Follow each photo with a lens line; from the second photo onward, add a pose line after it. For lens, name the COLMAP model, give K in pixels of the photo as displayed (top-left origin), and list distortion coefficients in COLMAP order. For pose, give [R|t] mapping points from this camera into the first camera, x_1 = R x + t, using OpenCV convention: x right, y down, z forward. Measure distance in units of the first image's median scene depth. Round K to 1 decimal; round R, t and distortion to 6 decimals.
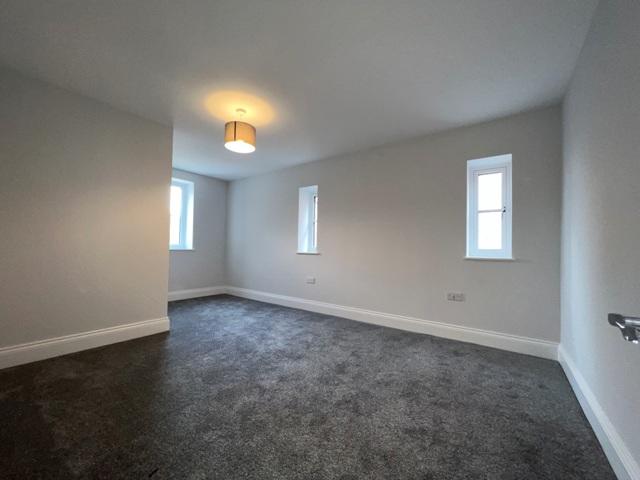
lens RADIAL K [[254.6, 0, 320.0], [0, 254.6, 240.0], [0, 0, 1]] dist [0.001105, 0.000165]
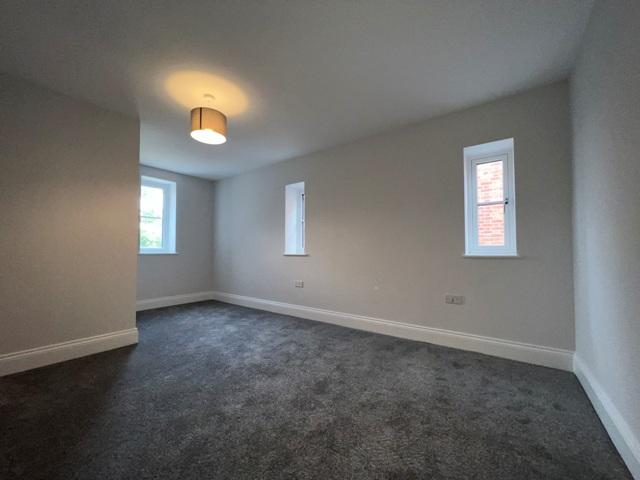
lens RADIAL K [[254.6, 0, 320.0], [0, 254.6, 240.0], [0, 0, 1]] dist [0.001105, 0.000165]
pose [[0.999788, -0.019984, -0.004907, 0.074125], [0.019935, 0.999753, -0.009811, 0.013791], [0.005102, 0.009711, 0.999940, 0.108869]]
